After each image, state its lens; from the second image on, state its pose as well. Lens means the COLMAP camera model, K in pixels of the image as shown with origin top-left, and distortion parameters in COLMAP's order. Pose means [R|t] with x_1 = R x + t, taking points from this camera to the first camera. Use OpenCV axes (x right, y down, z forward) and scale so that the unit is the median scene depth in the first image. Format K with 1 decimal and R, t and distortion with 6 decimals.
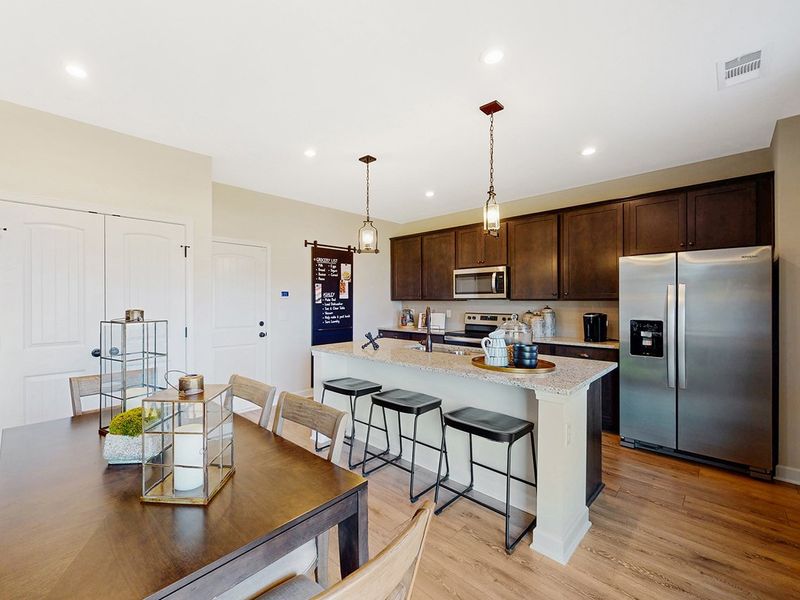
lens RADIAL K [[353.9, 0, 412.7], [0, 353.9, 297.9], [0, 0, 1]] dist [-0.000490, -0.002383]
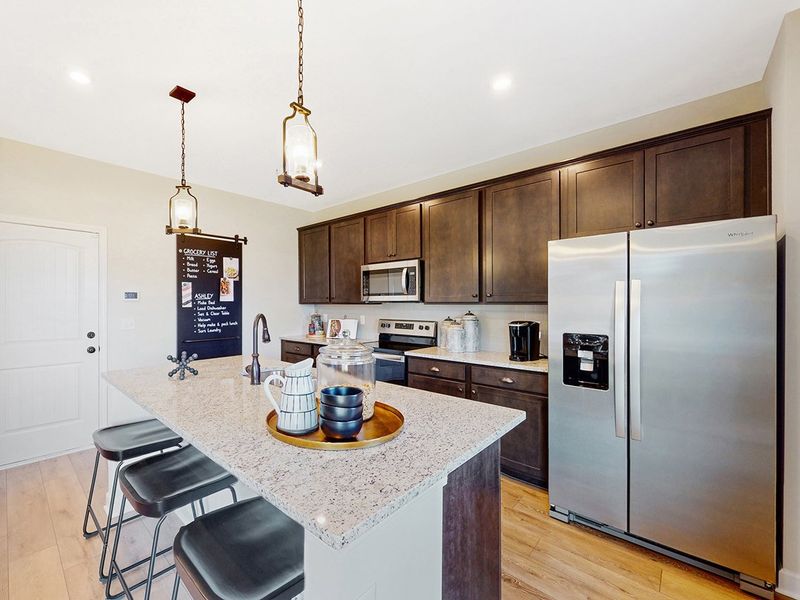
lens RADIAL K [[353.9, 0, 396.0], [0, 353.9, 300.0], [0, 0, 1]] dist [-0.000490, -0.002383]
pose [[0.999218, 0.000260, 0.039547, 0.205874], [-0.000241, 1.000000, -0.000480, -0.000940], [-0.039547, 0.000470, 0.999218, 0.256362]]
